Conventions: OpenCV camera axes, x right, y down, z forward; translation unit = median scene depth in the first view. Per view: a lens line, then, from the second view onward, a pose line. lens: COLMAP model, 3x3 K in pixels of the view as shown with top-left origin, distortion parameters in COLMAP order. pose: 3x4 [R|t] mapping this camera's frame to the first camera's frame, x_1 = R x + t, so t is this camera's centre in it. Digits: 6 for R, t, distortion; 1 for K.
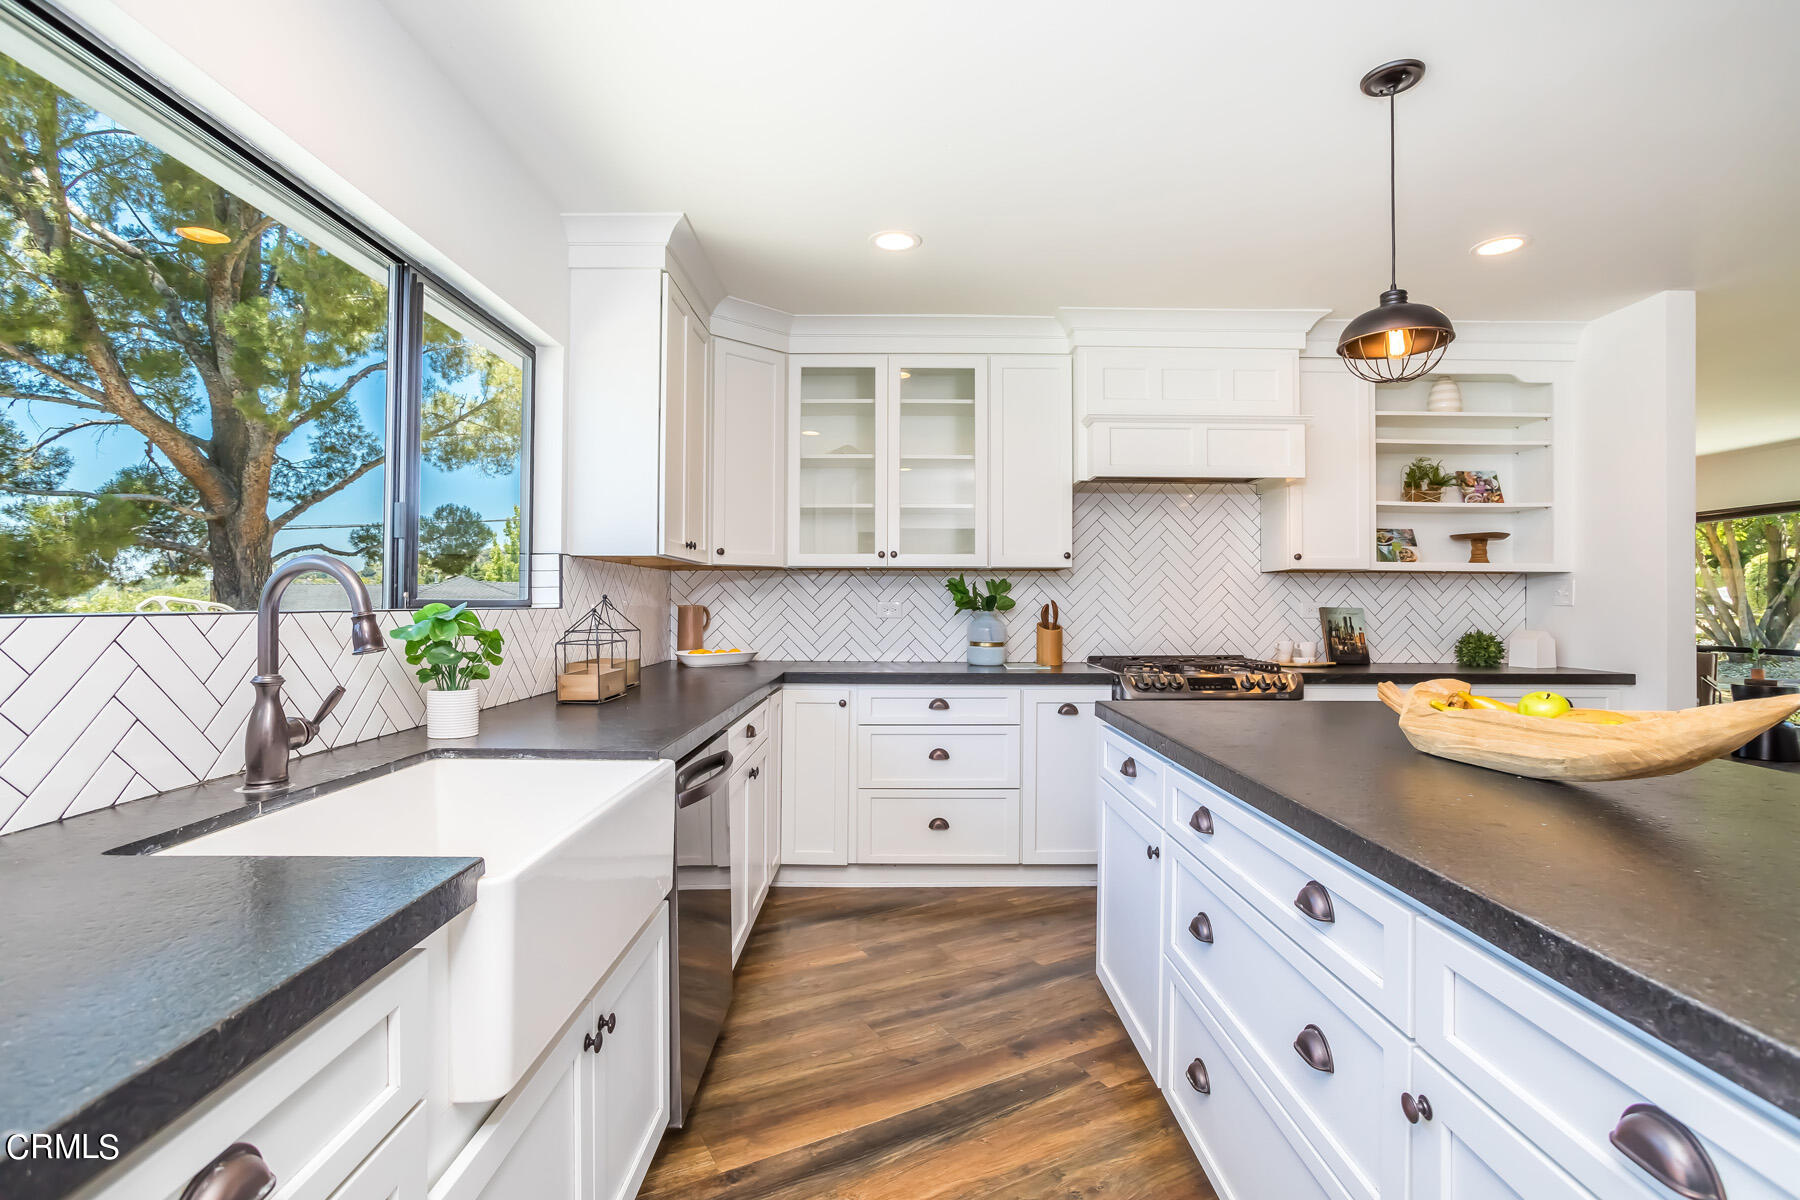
lens RADIAL K [[858.2, 0, 900.2], [0, 858.2, 602.5], [0, 0, 1]] dist [-0.043931, 0.020082]
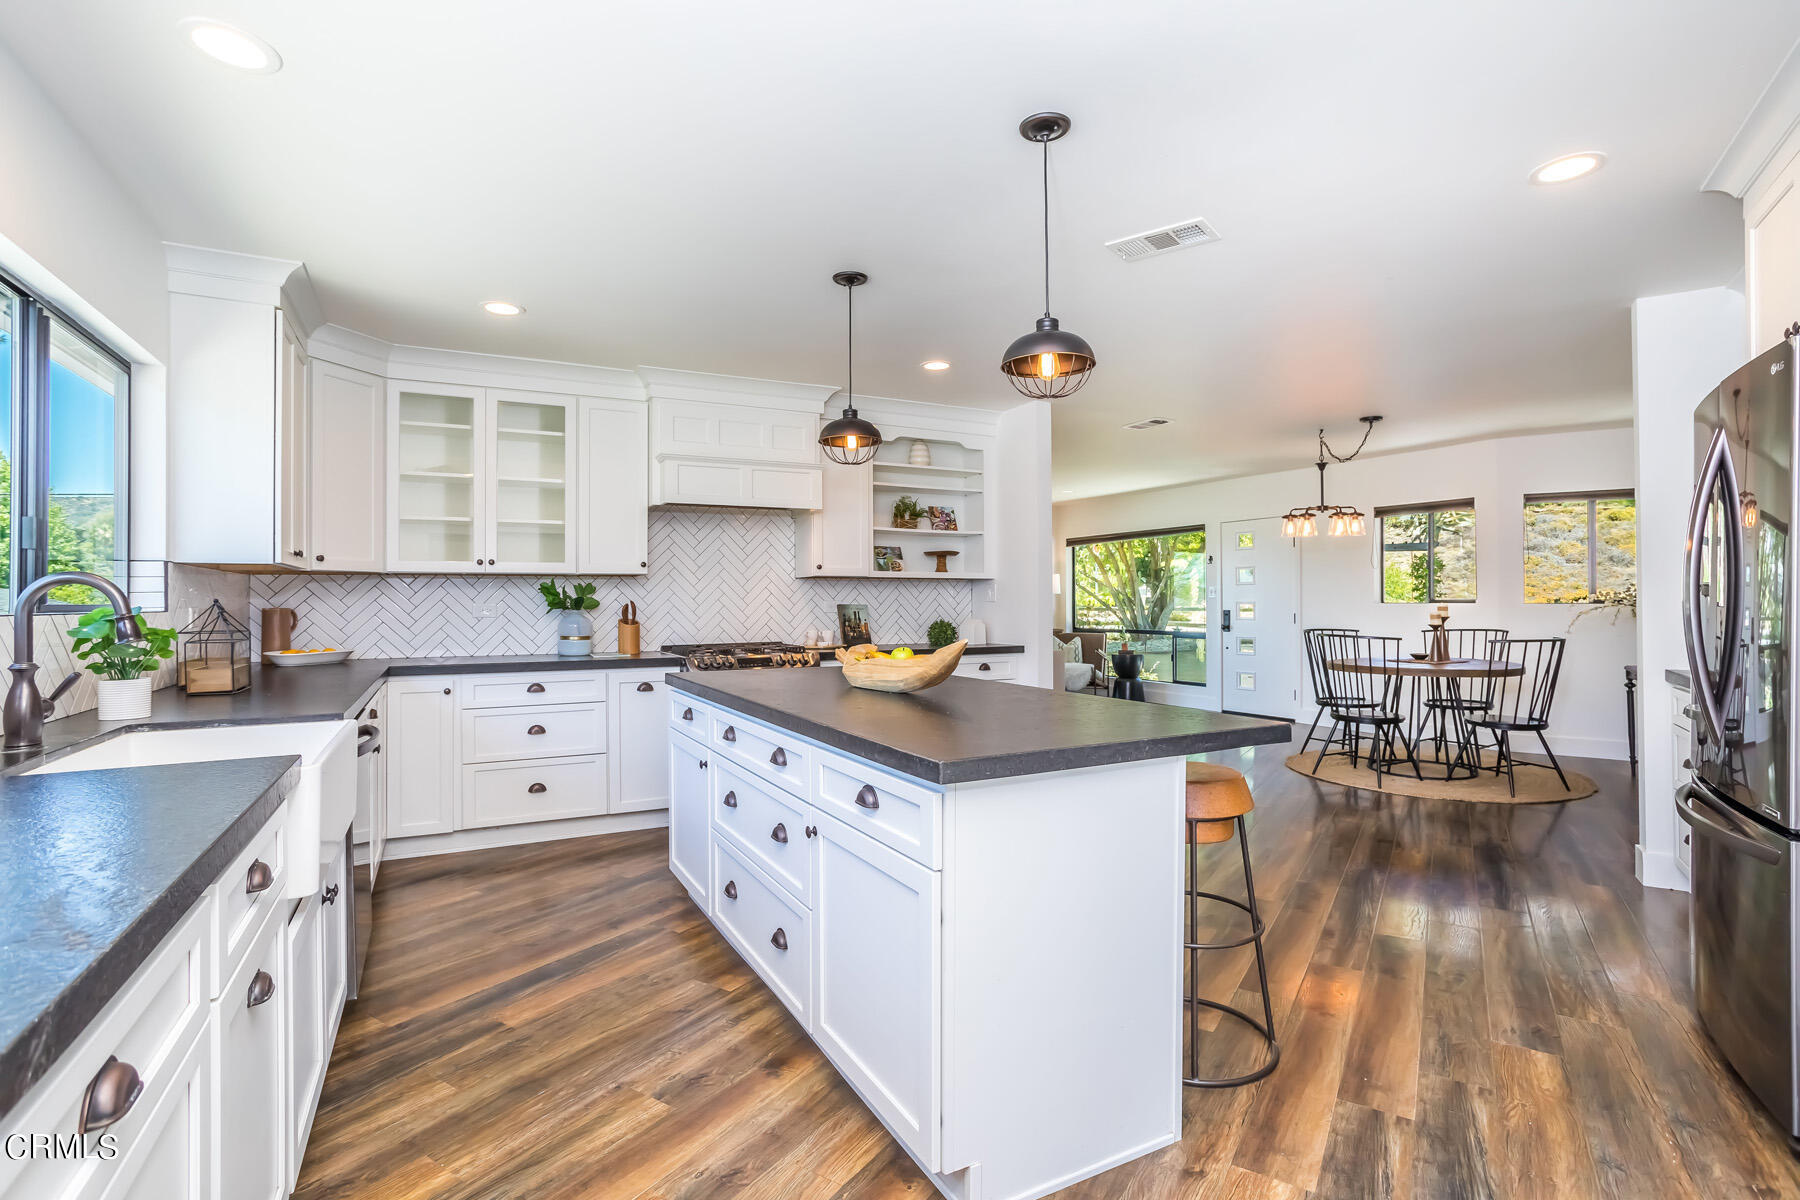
lens RADIAL K [[858.2, 0, 901.7], [0, 858.2, 592.1], [0, 0, 1]] dist [-0.043931, 0.020082]
pose [[0.883955, -0.003070, 0.467562, -0.059358], [0.008572, 0.999917, -0.009641, 0.000131], [-0.467494, 0.012530, 0.883908, -0.295471]]
